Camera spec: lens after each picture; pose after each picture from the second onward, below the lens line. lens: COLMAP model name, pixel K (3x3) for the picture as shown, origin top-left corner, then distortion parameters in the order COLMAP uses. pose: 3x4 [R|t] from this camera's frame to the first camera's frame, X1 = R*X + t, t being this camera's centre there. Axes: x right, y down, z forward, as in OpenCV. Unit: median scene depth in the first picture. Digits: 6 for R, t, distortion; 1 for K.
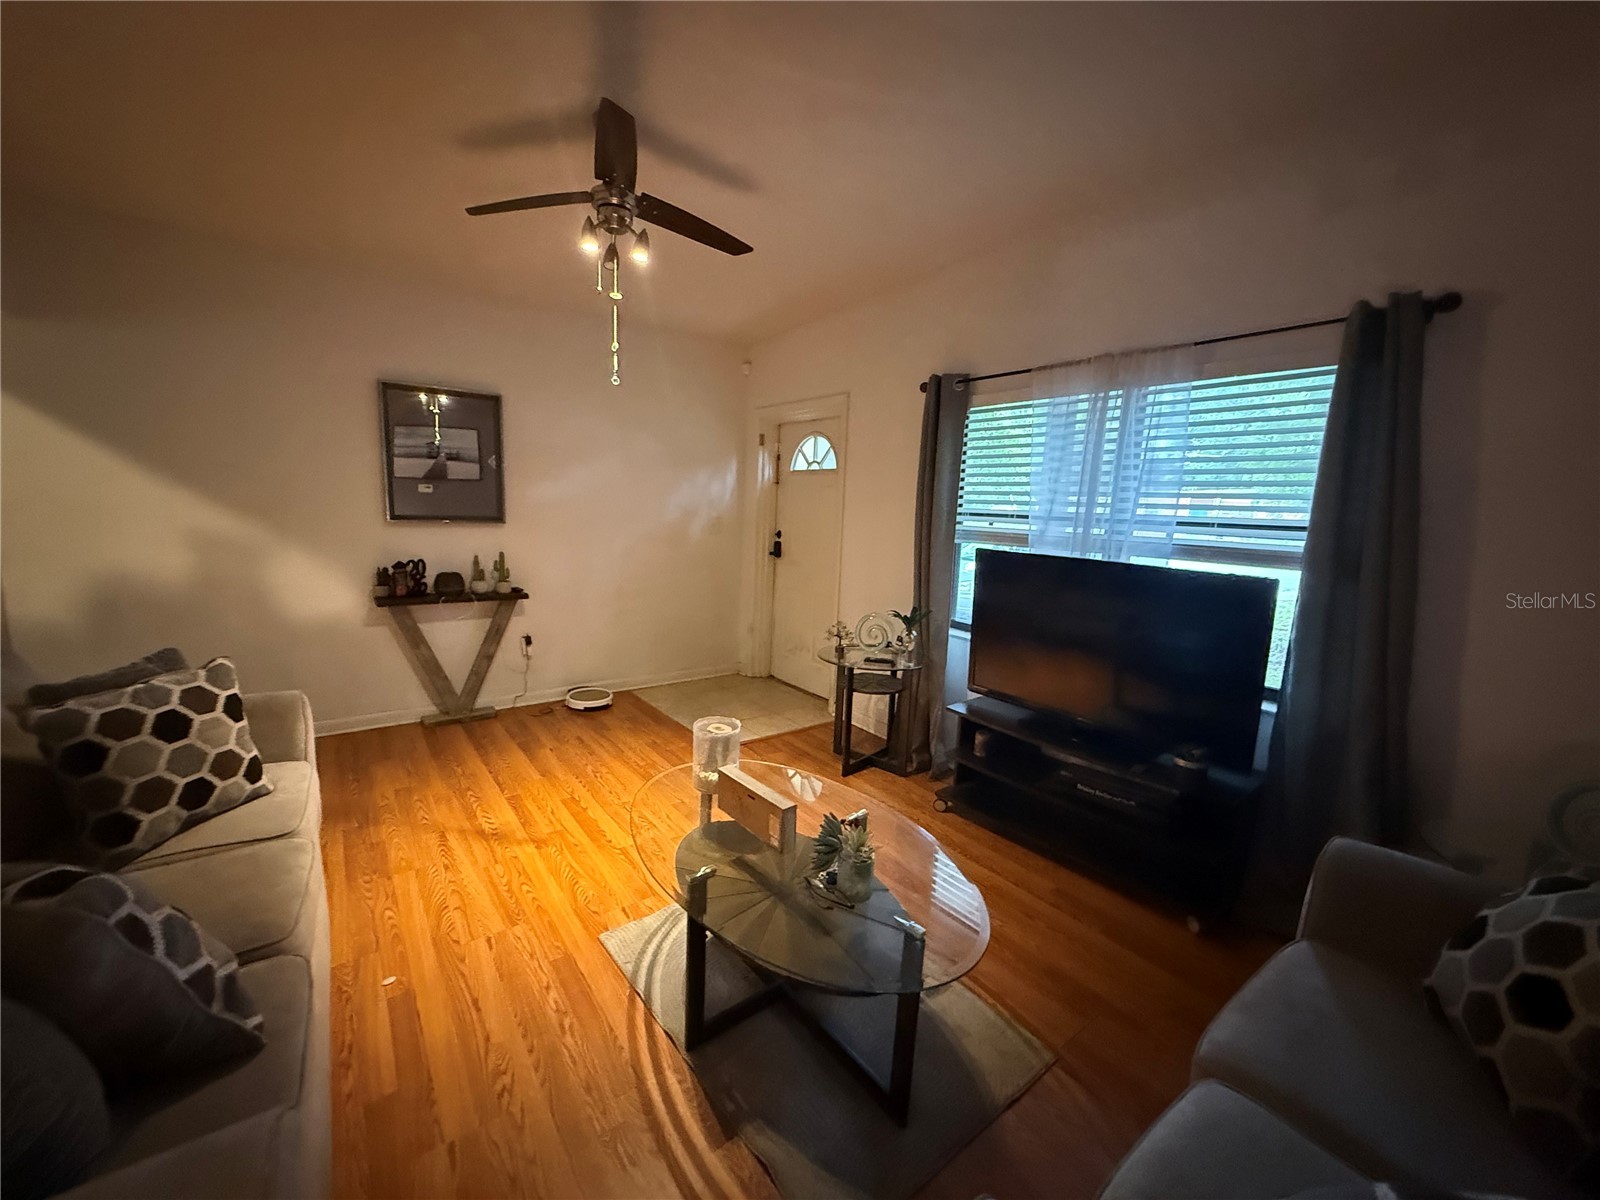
lens RADIAL K [[637.6, 0, 798.0], [0, 637.6, 603.9], [0, 0, 1]] dist [-0.002112, 0.000173]
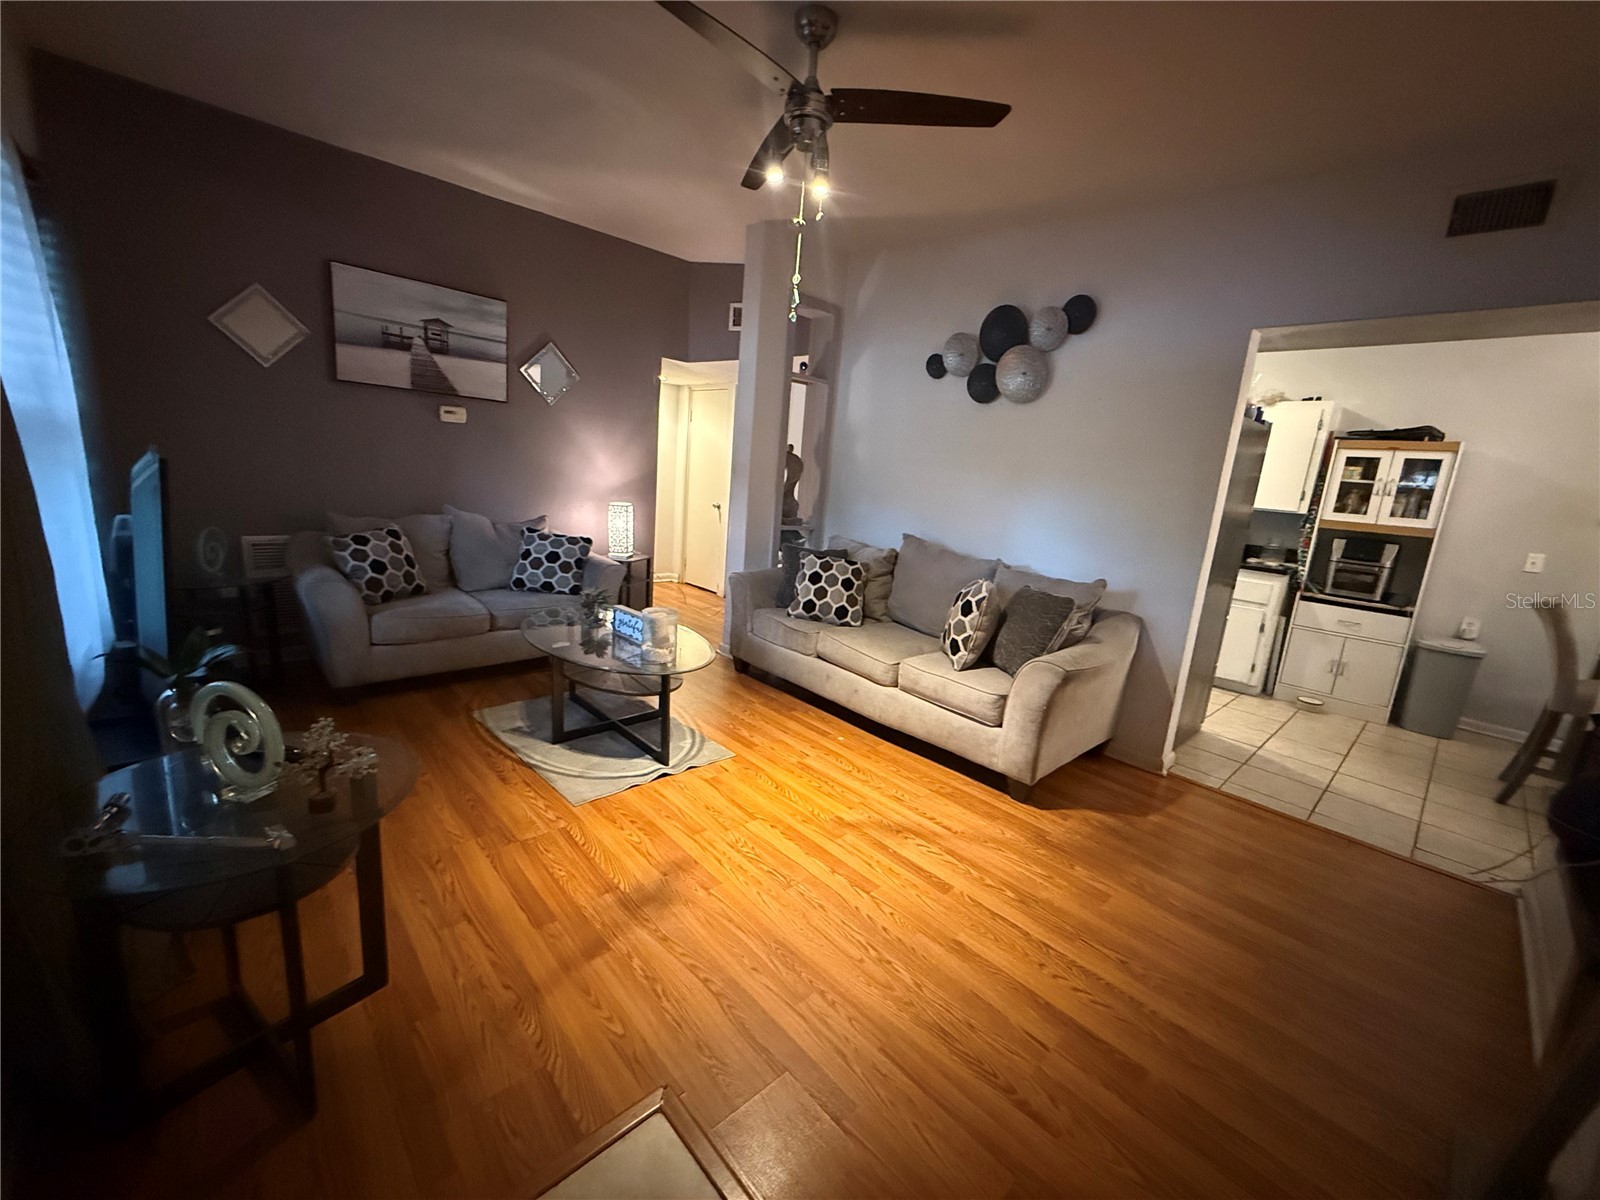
lens RADIAL K [[637.6, 0, 794.9], [0, 637.6, 604.8], [0, 0, 1]] dist [-0.002112, 0.000173]
pose [[-0.987611, -0.094724, -0.125108, -0.171272], [-0.133698, 0.925325, 0.354823, -0.235827], [0.082155, 0.367154, -0.926525, 1.628559]]
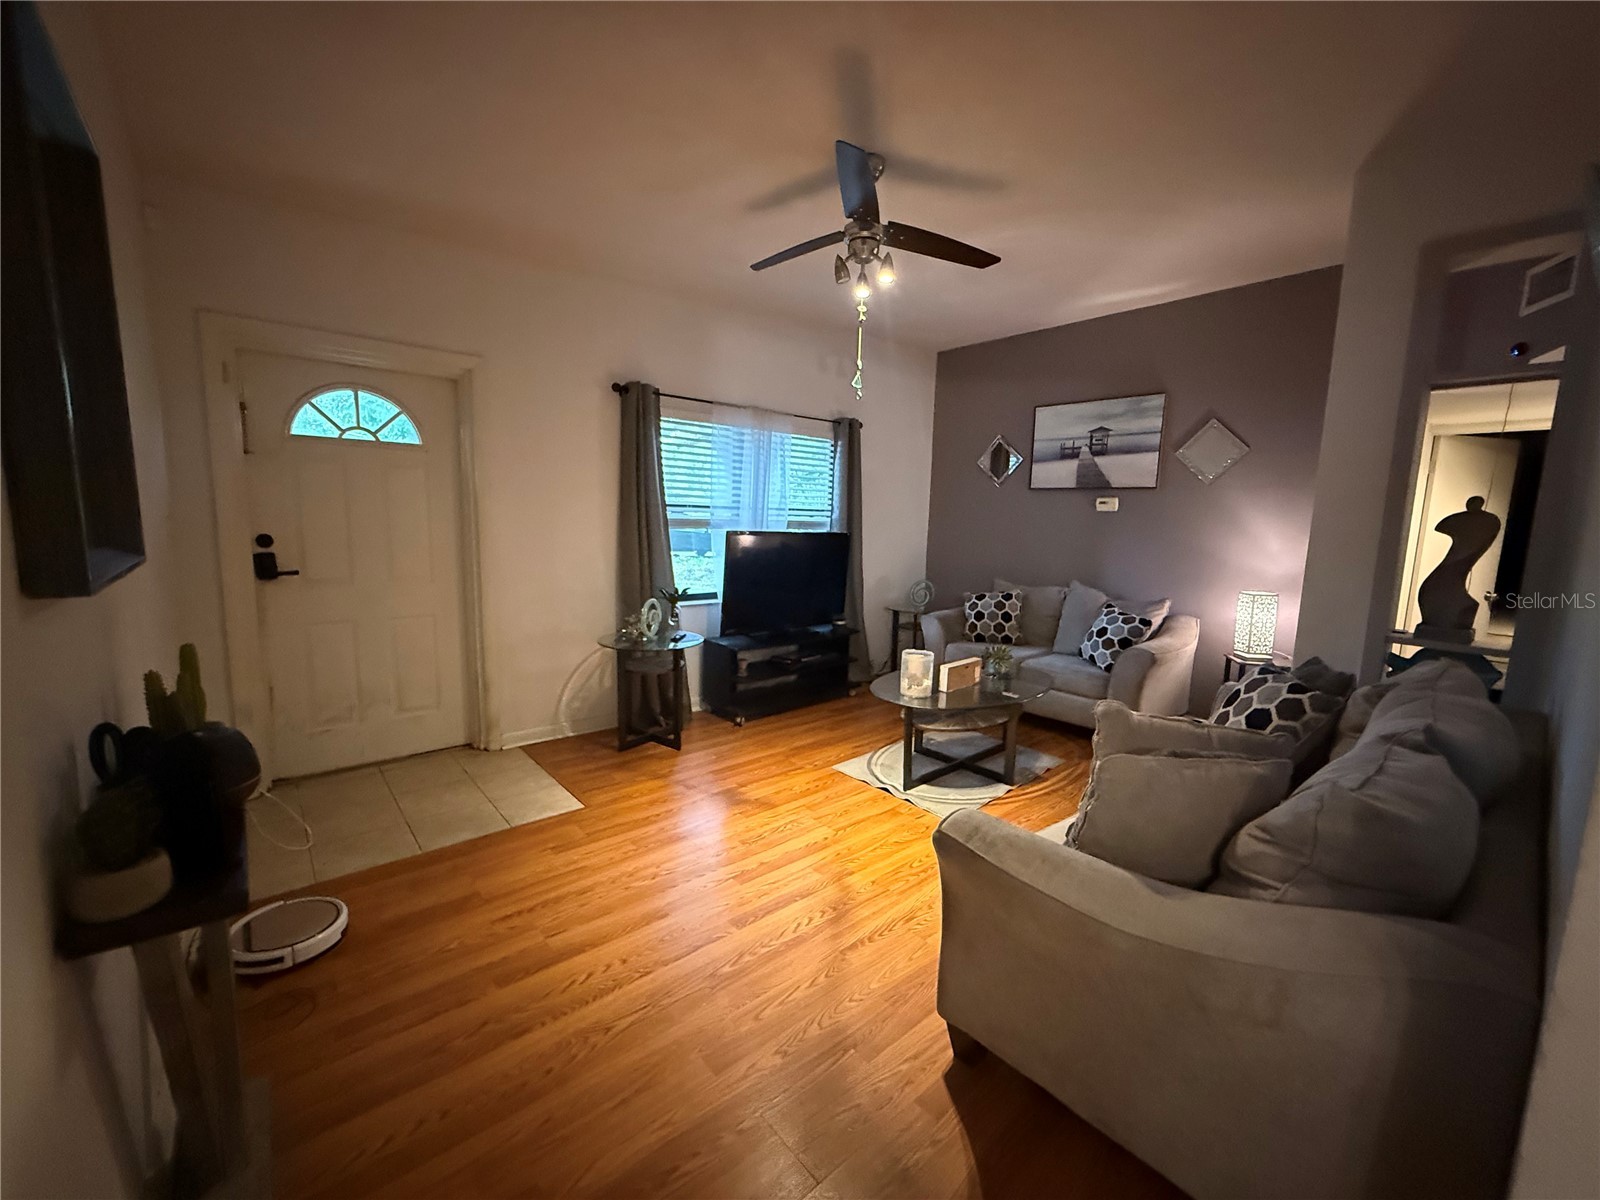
lens RADIAL K [[637.6, 0, 794.6], [0, 637.6, 604.6], [0, 0, 1]] dist [-0.002112, 0.000173]
pose [[-0.062037, -0.178009, 0.982071, -1.151545], [0.127021, 0.974558, 0.184670, -0.174468], [-0.989958, 0.136200, -0.037847, 0.973728]]
